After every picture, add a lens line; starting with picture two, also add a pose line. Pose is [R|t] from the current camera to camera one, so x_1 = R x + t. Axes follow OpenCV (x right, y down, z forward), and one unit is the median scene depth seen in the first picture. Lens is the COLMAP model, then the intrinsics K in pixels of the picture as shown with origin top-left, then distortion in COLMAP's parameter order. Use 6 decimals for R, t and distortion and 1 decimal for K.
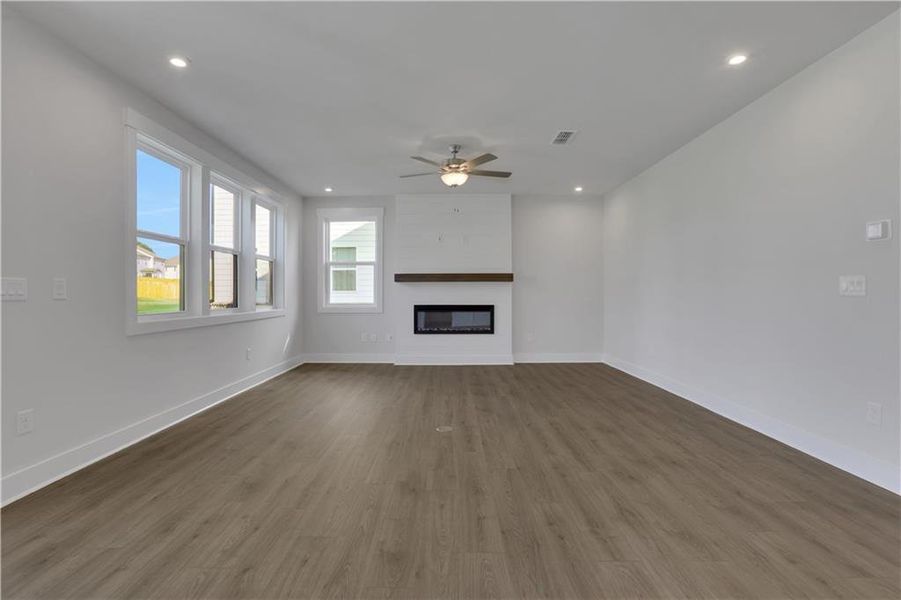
lens RADIAL K [[427.1, 0, 452.3], [0, 427.1, 296.6], [0, 0, 1]] dist [-0.038477, -0.000015]
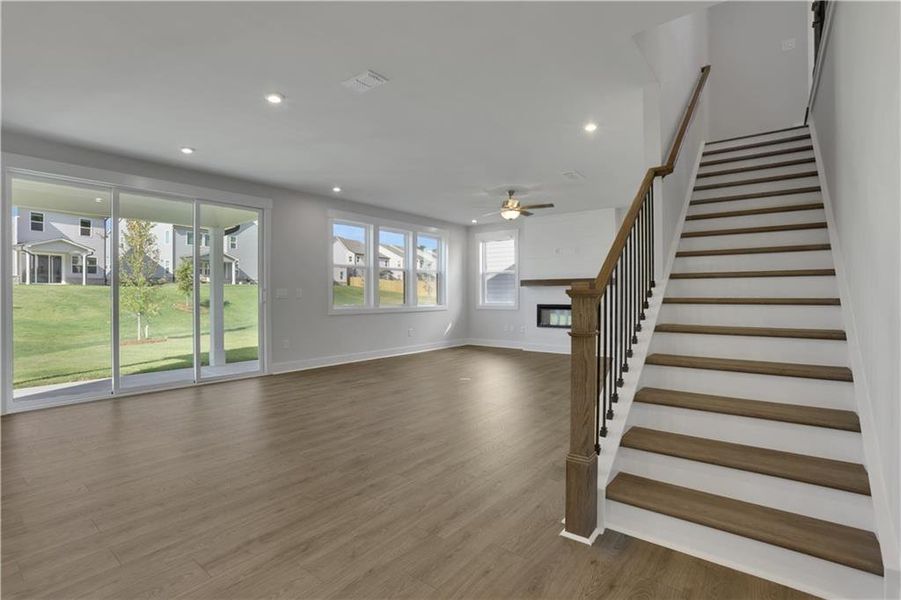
lens RADIAL K [[438.0, 0, 445.3], [0, 438.0, 296.8], [0, 0, 1]] dist [-0.019505, 0.001132]
pose [[0.787631, 0.004705, -0.616129, 0.512883], [-0.003670, 0.999989, 0.002945, -0.005240], [0.616136, -0.000058, 0.787639, -0.194909]]
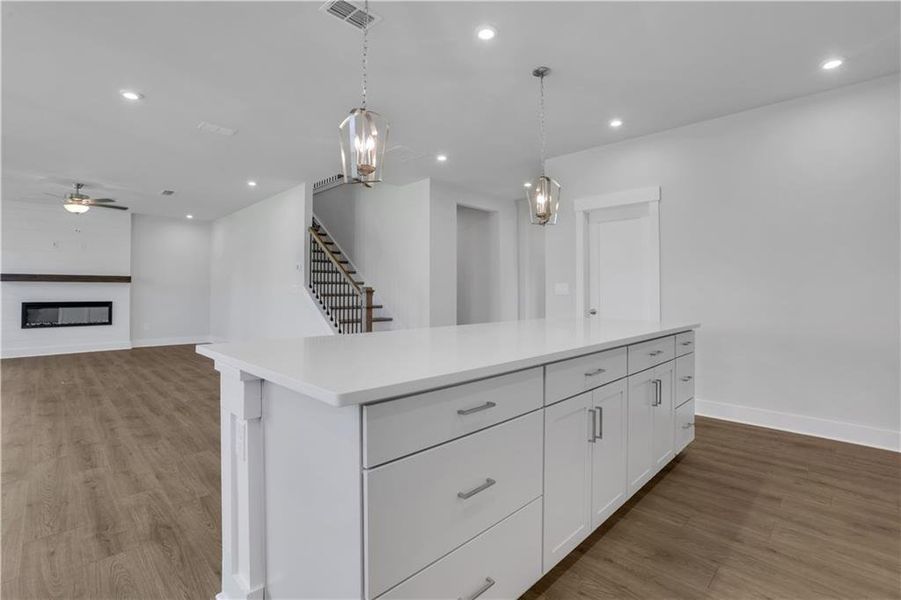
lens RADIAL K [[414.2, 0, 449.9], [0, 414.2, 285.8], [0, 0, 1]] dist [-0.065346, 0.020092]
pose [[0.703077, 0.012920, 0.710997, -0.037624], [0.002409, 0.999786, -0.020549, 0.000715], [-0.711110, 0.016161, 0.702895, -0.514276]]
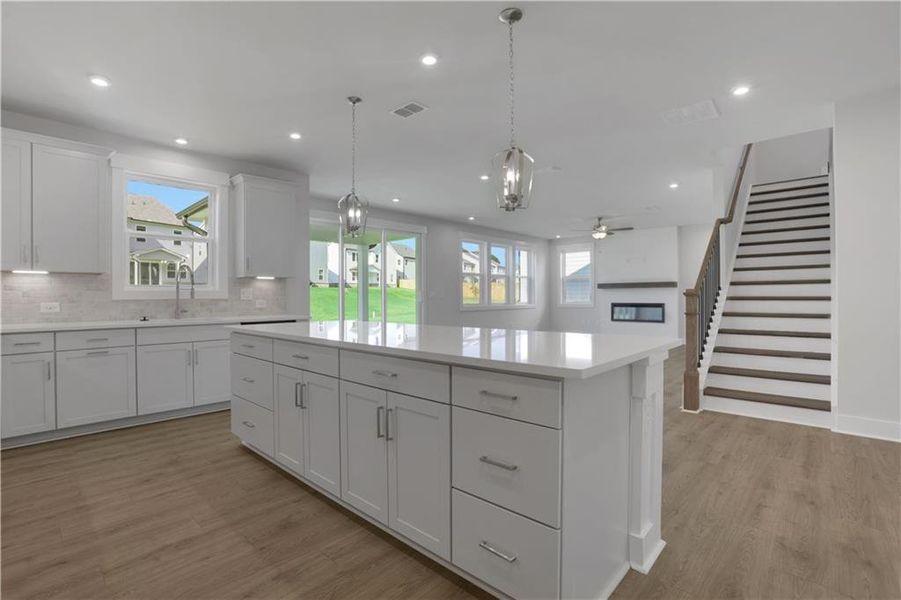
lens RADIAL K [[427.1, 0, 452.3], [0, 427.1, 296.6], [0, 0, 1]] dist [-0.038477, -0.000015]
pose [[0.739467, 0.000348, -0.673192, 0.553898], [-0.000756, 1.000000, -0.000314, -0.002492], [0.673192, 0.000741, 0.739467, -0.578956]]
